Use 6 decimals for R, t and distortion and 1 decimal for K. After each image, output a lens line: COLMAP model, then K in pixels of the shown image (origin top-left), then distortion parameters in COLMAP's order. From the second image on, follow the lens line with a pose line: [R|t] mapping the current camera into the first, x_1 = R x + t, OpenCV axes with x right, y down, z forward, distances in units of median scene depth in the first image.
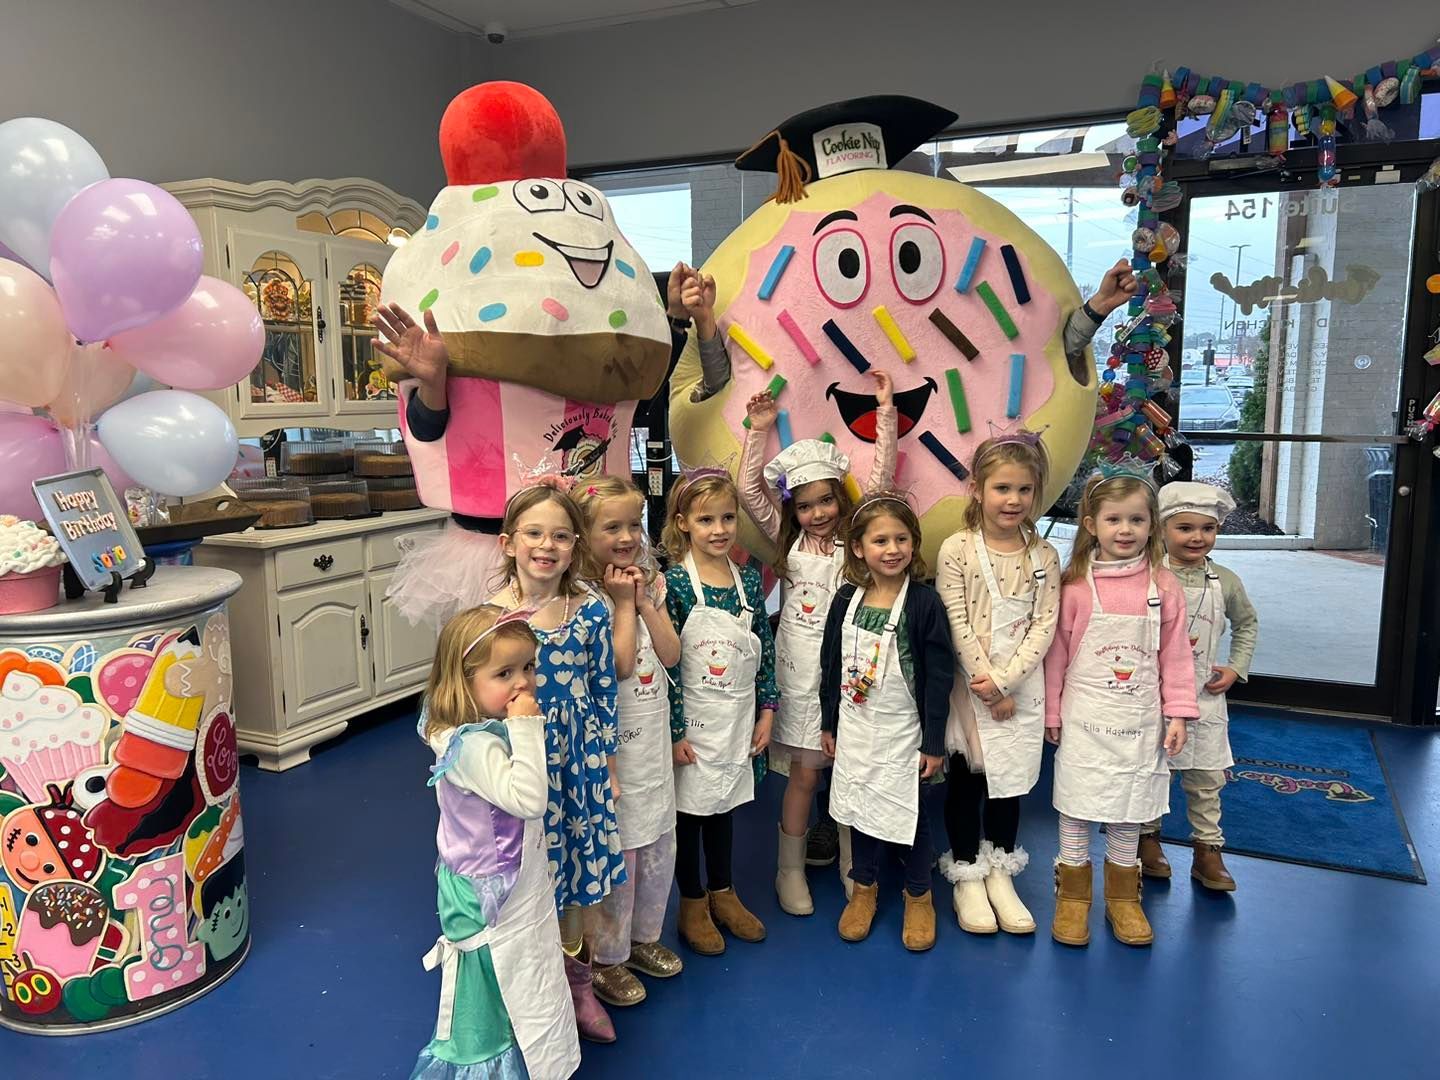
lens RADIAL K [[1100.7, 0, 718.7], [0, 1100.7, 546.5], [0, 0, 1]] dist [-0.032490, -0.002147]
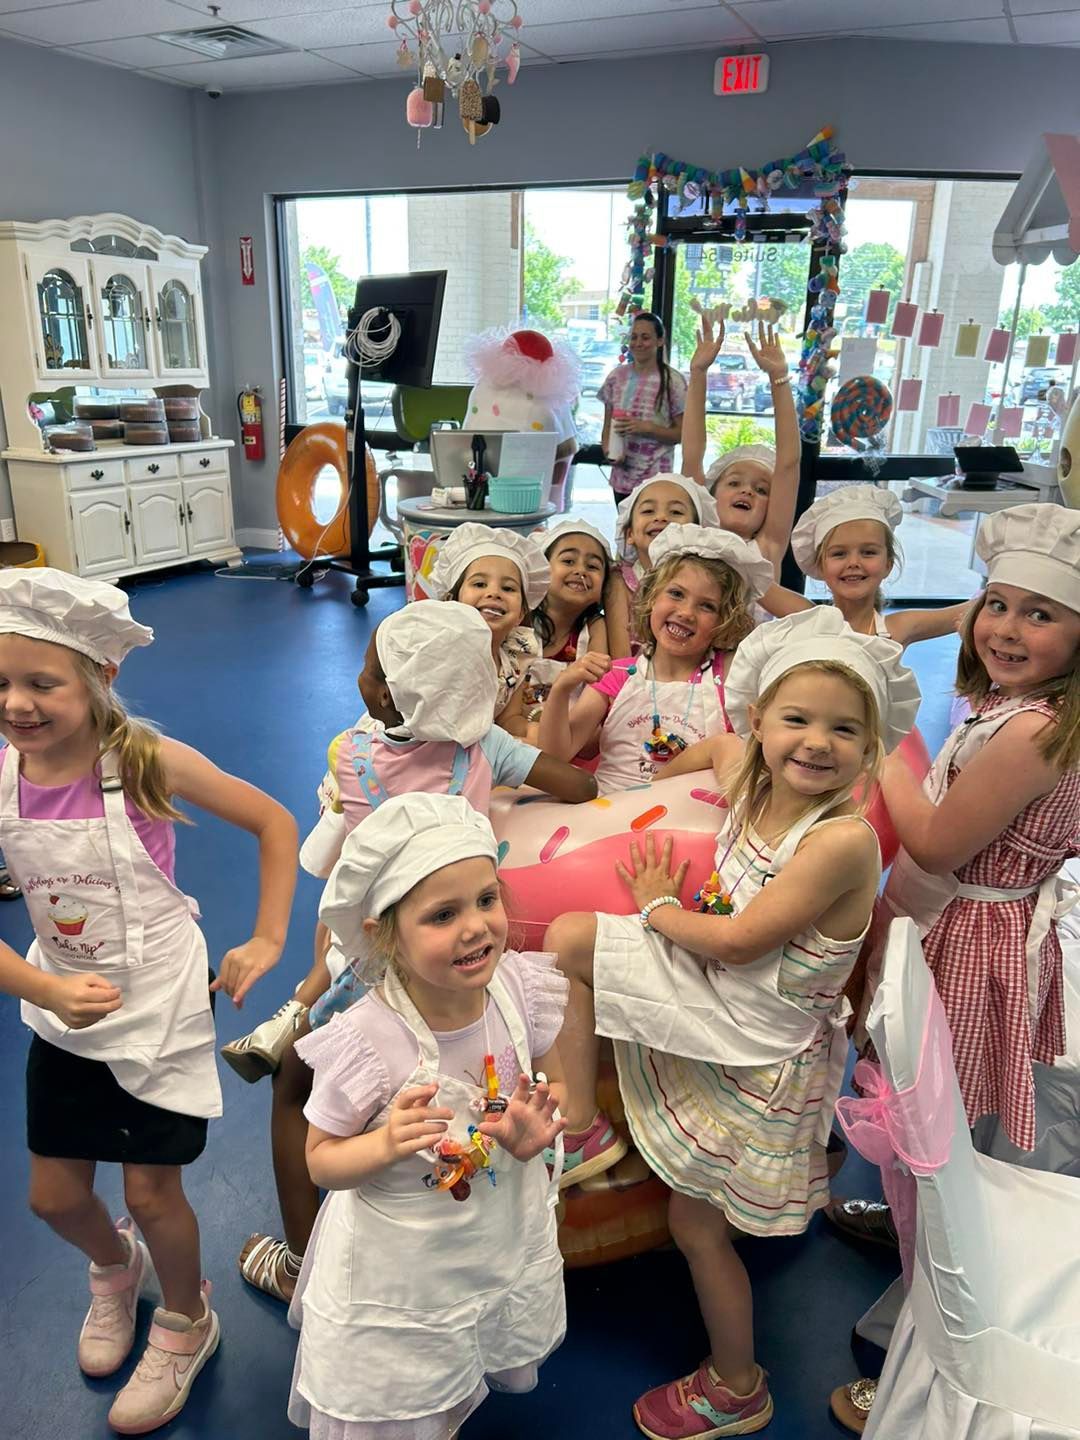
lens RADIAL K [[1100.7, 0, 543.8], [0, 1100.7, 728.5], [0, 0, 1]] dist [-0.032490, -0.002147]
pose [[0.999535, 0.025836, 0.016195, 0.254691], [-0.028352, 0.982944, 0.181708, 0.066663], [-0.011225, -0.182082, 0.983219, -0.594677]]
